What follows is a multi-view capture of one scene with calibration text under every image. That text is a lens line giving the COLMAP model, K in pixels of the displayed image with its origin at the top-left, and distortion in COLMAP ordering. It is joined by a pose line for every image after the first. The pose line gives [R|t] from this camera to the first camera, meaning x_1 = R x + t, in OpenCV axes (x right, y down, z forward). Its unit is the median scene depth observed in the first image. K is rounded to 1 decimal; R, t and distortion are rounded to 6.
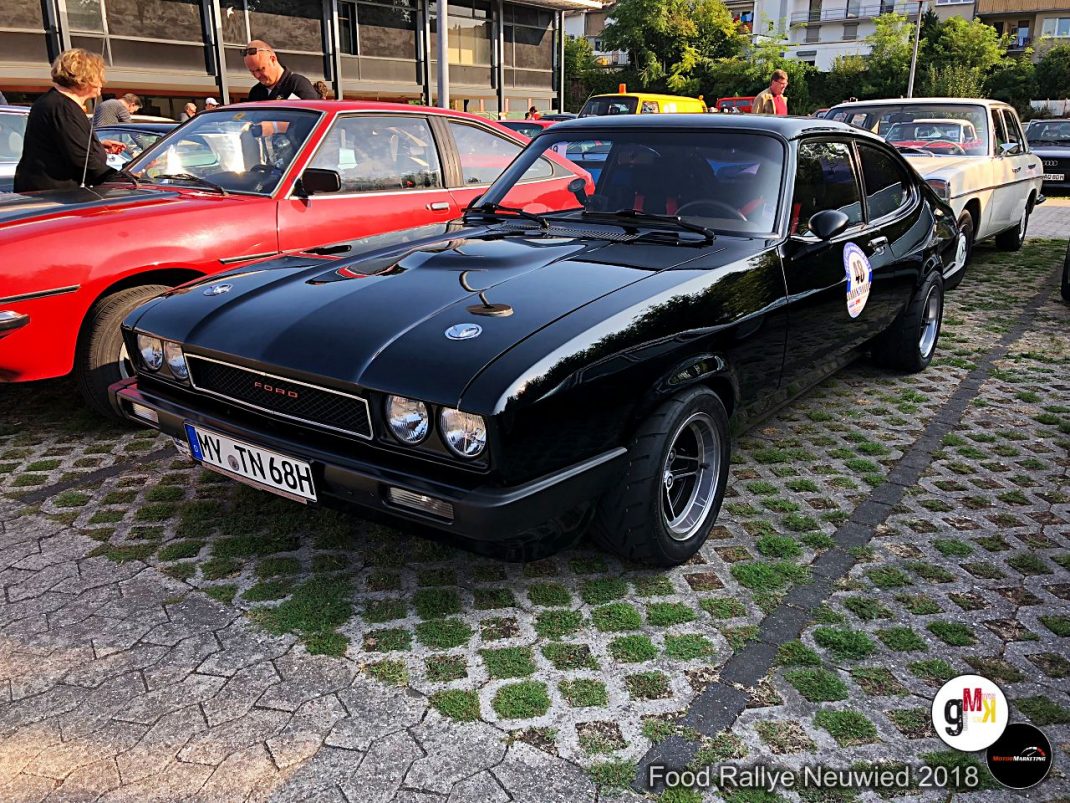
lens RADIAL K [[879.9, 0, 535.0], [0, 879.9, 401.5], [0, 0, 1]] dist [0.005156, -0.004617]
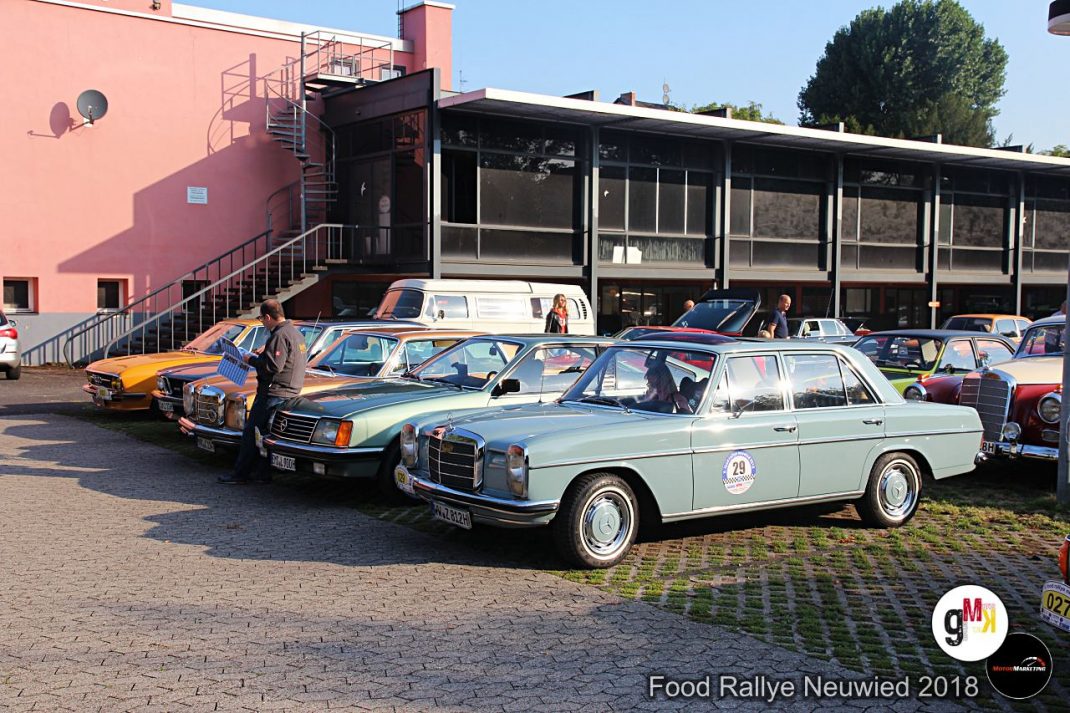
lens RADIAL K [[1238.6, 0, 535.0], [0, 1238.6, 356.5], [0, 0, 1]] dist [0.071449, 0.007223]
pose [[0.947980, 0.011755, -0.318112, -2.608522], [-0.093762, 0.965297, -0.243742, 1.141211], [0.304207, 0.260889, 0.916185, -3.956320]]
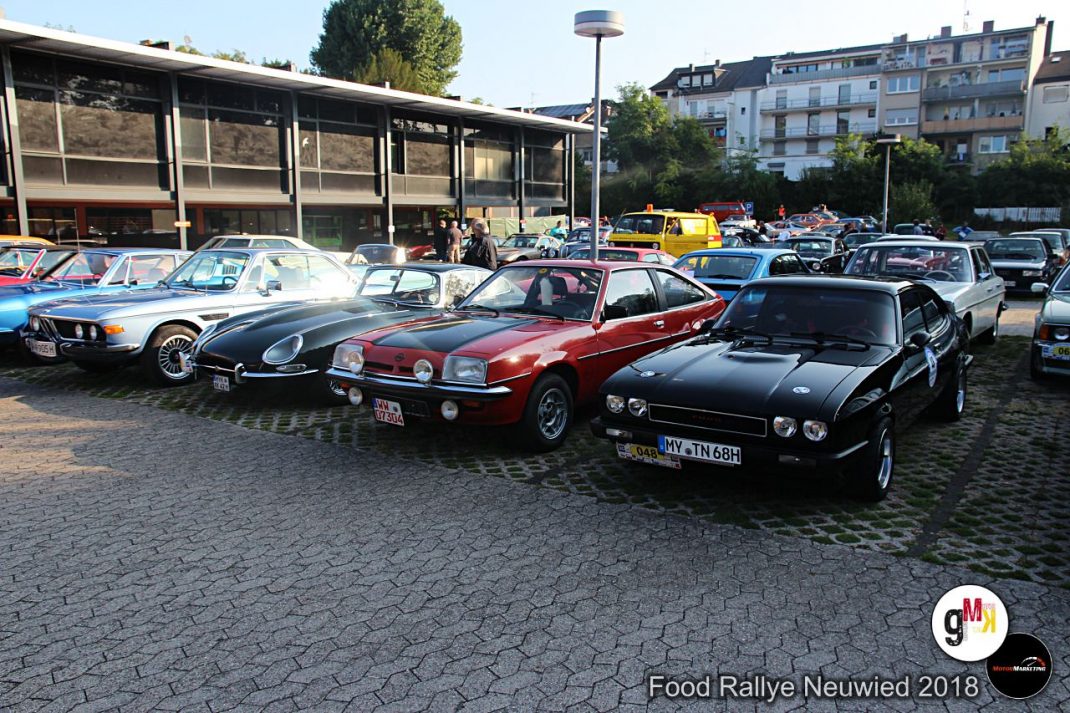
lens RADIAL K [[862.3, 0, 535.0], [0, 862.3, 356.5], [0, 0, 1]] dist [-0.092187, 0.129882]
pose [[0.999760, -0.004285, 0.021483, -0.389395], [0.007394, 0.989135, -0.146822, 0.074145], [-0.020621, 0.146945, 0.988930, -0.585129]]
